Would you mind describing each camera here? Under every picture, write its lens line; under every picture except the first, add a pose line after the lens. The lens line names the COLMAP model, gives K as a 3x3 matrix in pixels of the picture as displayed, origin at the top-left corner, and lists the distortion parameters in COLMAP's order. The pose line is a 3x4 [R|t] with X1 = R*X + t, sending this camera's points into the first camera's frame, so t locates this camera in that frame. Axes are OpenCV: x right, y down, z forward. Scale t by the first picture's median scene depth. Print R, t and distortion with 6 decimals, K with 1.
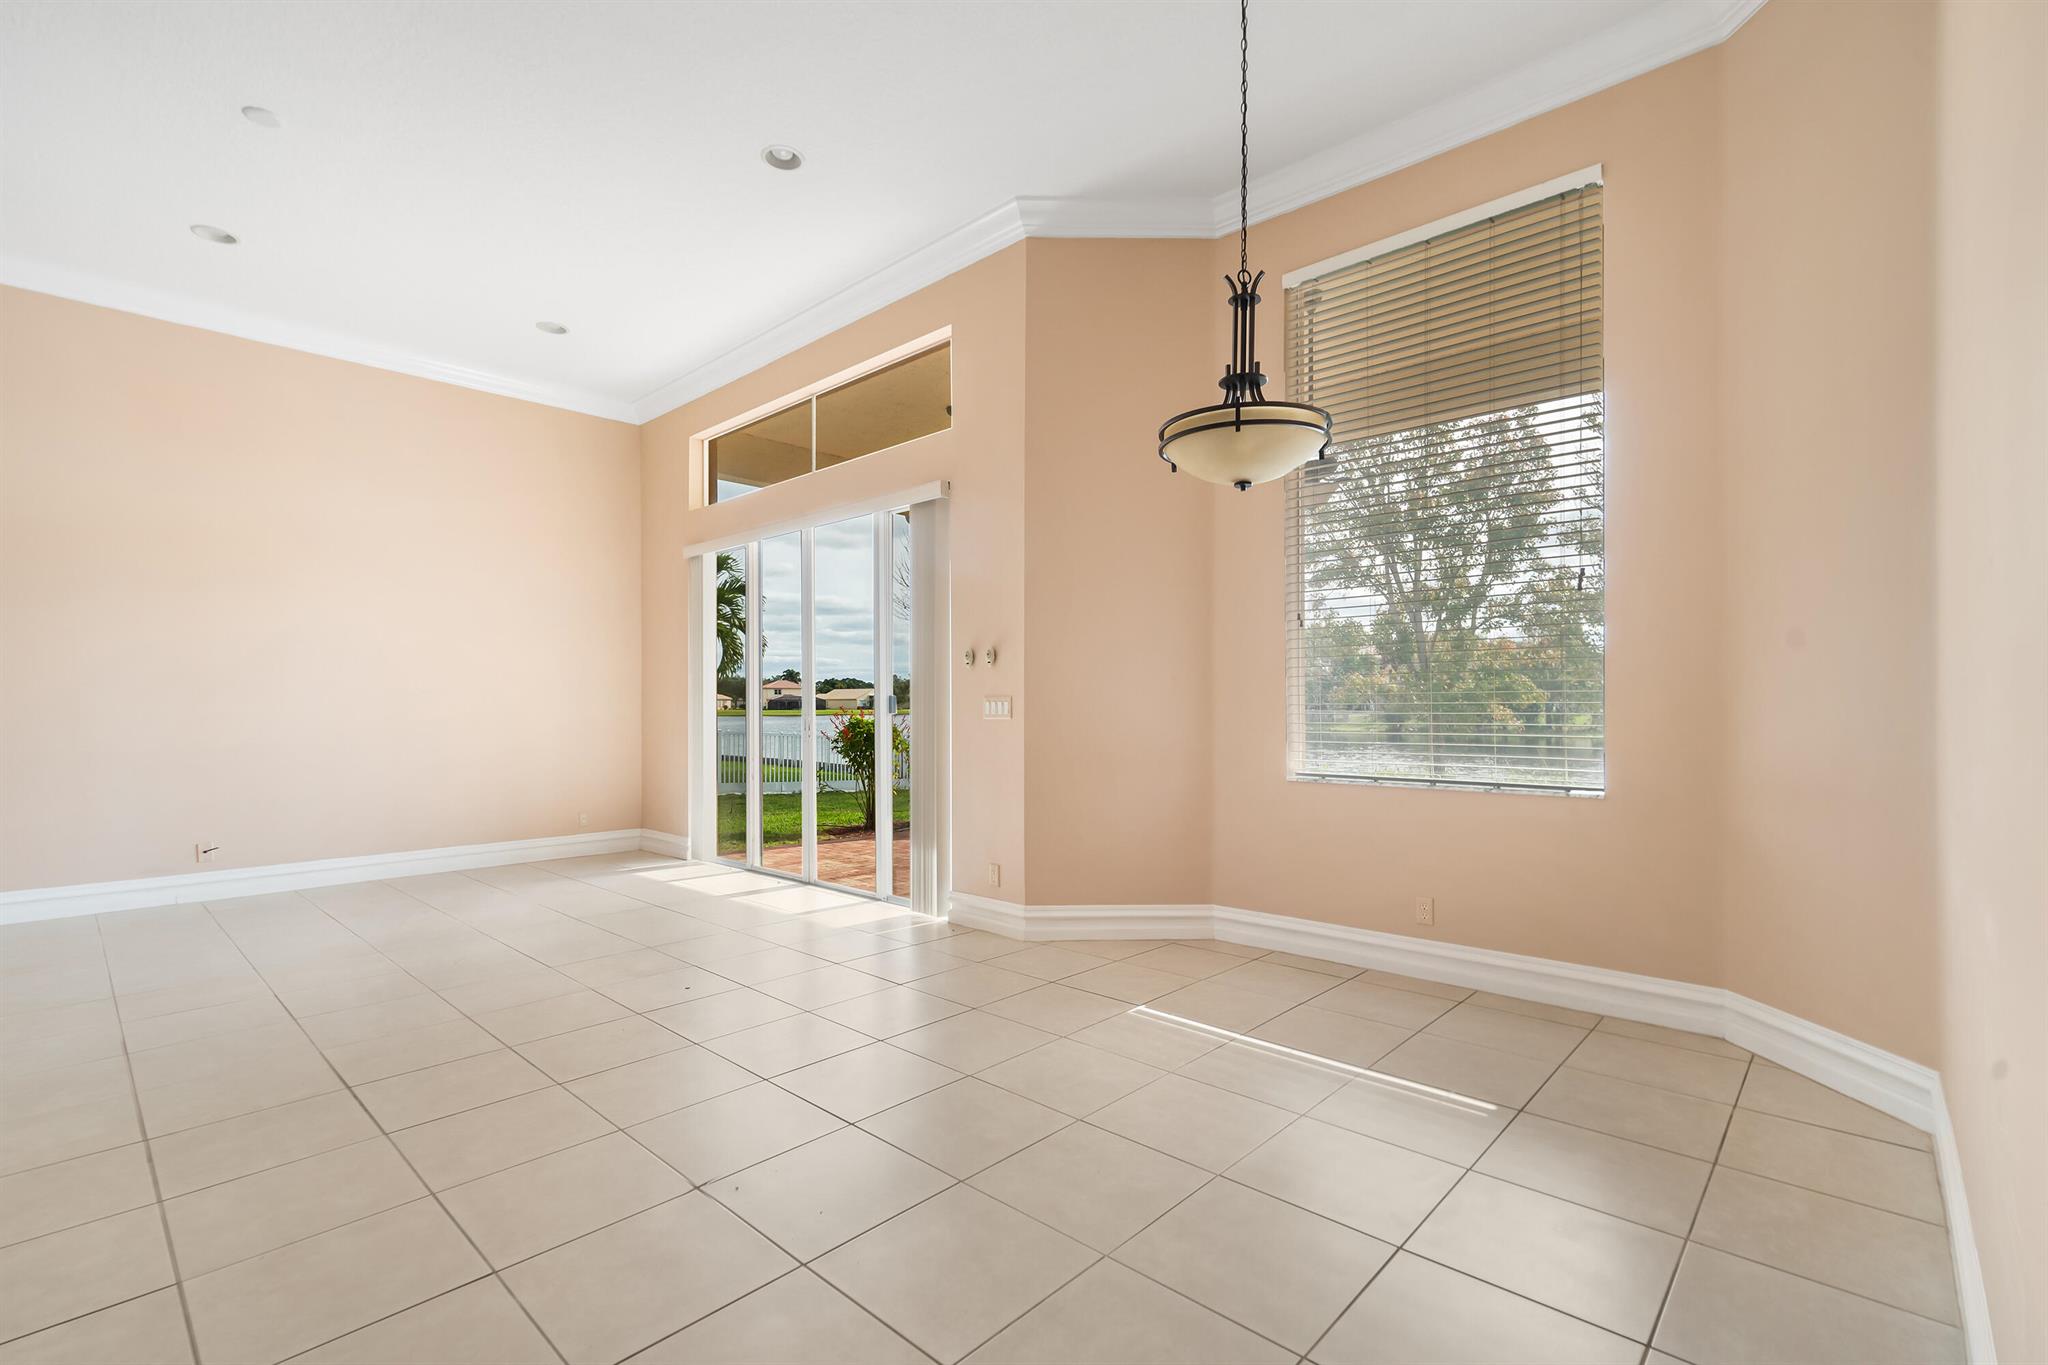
lens RADIAL K [[891.7, 0, 1067.1], [0, 891.7, 701.2], [0, 0, 1]] dist [0.002279, 0.000457]
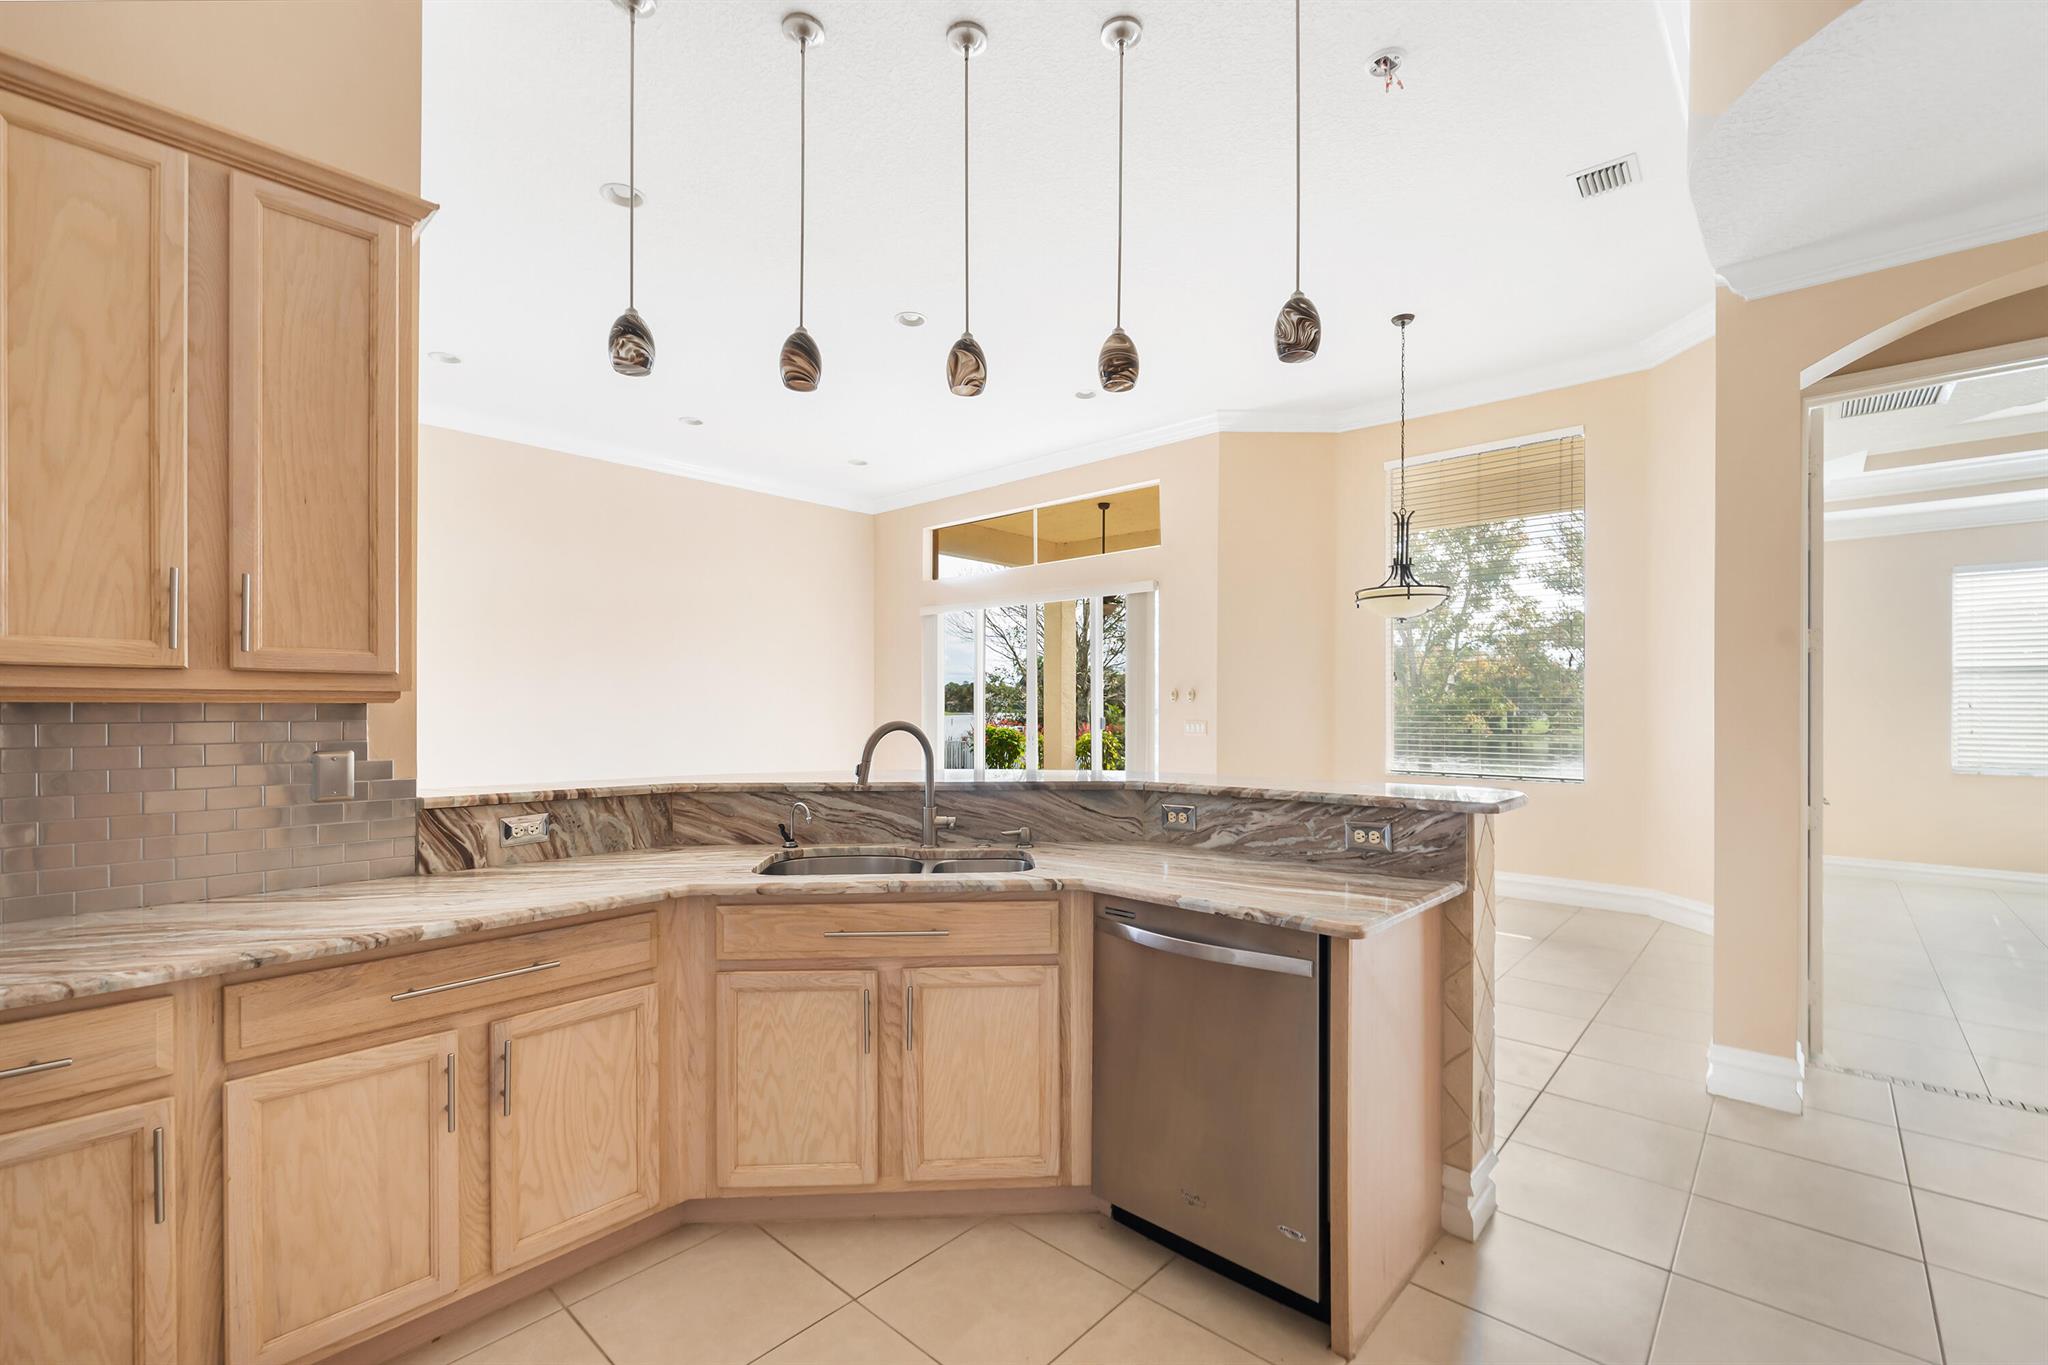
lens RADIAL K [[891.7, 0, 1034.5], [0, 891.7, 700.1], [0, 0, 1]] dist [0.002279, 0.000457]
pose [[0.999893, 0.005129, 0.013708, -0.125876], [-0.005125, 0.999987, -0.000309, -0.012967], [-0.013709, 0.000239, 0.999906, -0.185722]]
